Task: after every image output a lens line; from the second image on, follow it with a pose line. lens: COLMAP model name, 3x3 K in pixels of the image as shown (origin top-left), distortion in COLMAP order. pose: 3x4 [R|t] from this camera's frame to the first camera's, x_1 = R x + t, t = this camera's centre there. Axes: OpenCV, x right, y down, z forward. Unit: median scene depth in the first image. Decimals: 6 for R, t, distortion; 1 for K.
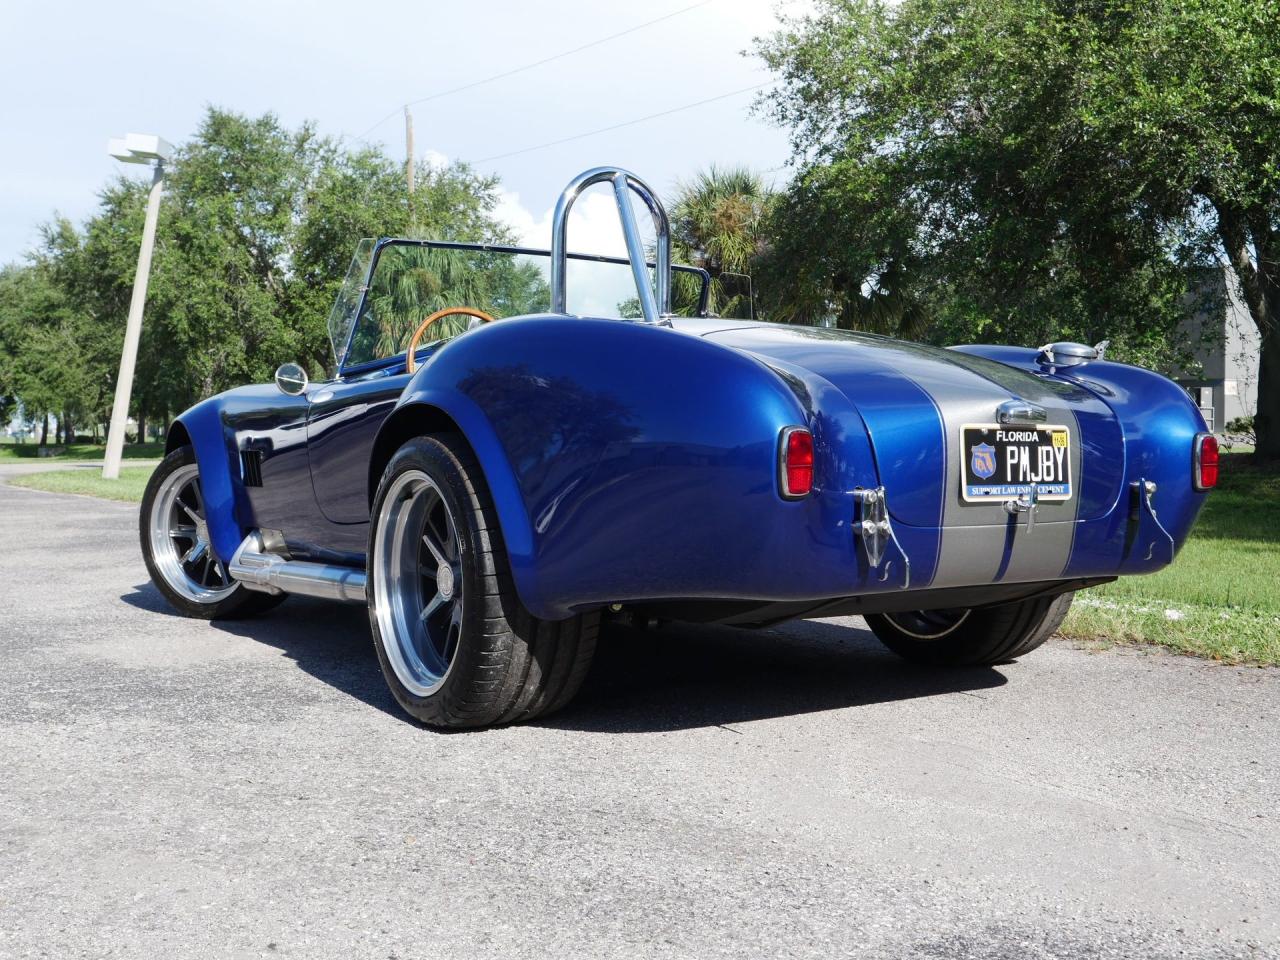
lens RADIAL K [[1377.1, 0, 643.8], [0, 1377.1, 477.0], [0, 0, 1]] dist [0.000720, -0.040172]
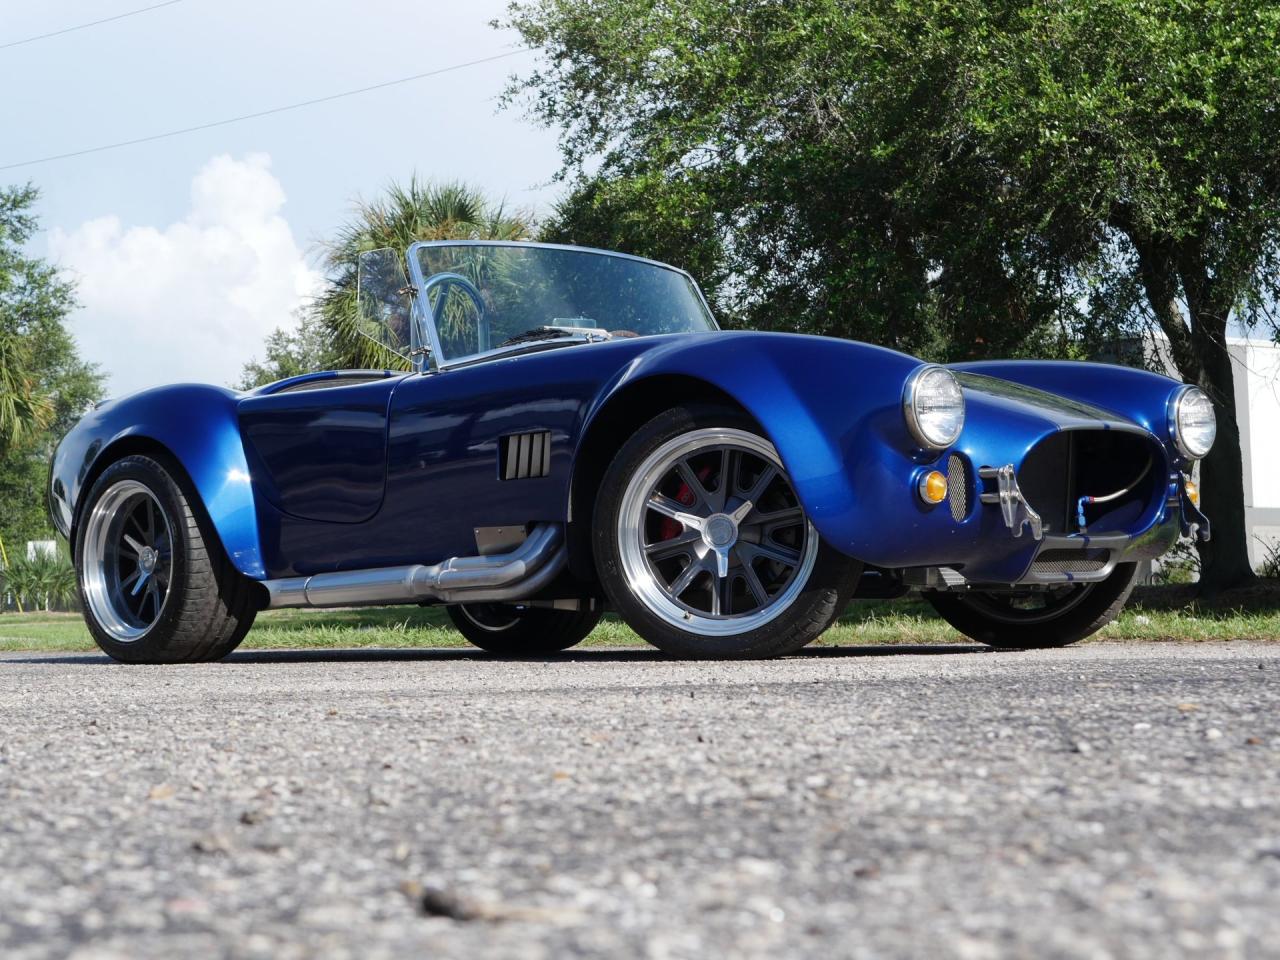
lens RADIAL K [[2262.3, 0, 635.1], [0, 2262.3, 481.3], [0, 0, 1]] dist [-0.001589, 0.100368]
pose [[0.984364, -0.007230, 0.176000, -0.427898], [0.022889, 0.995936, -0.087104, 0.204923], [-0.174655, 0.089771, 0.980529, -0.896168]]
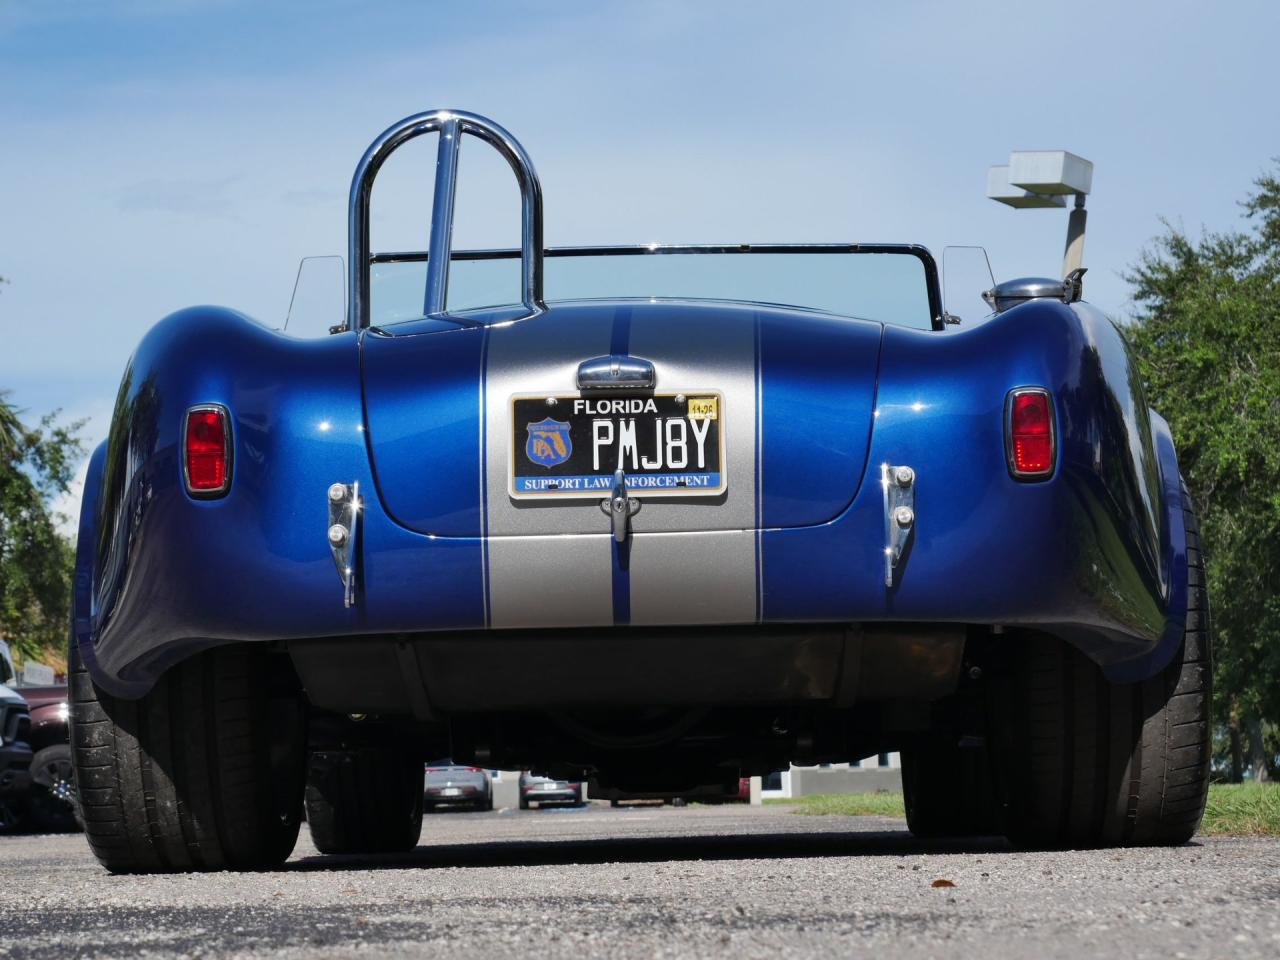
lens RADIAL K [[3009.1, 0, 641.2], [0, 3009.1, 486.7], [0, 0, 1]] dist [0.072391, 0.600977]
pose [[0.834528, -0.079570, -0.545190, 1.038438], [0.011319, 0.991784, -0.127424, 0.192340], [0.550850, 0.100167, 0.828572, -0.242433]]
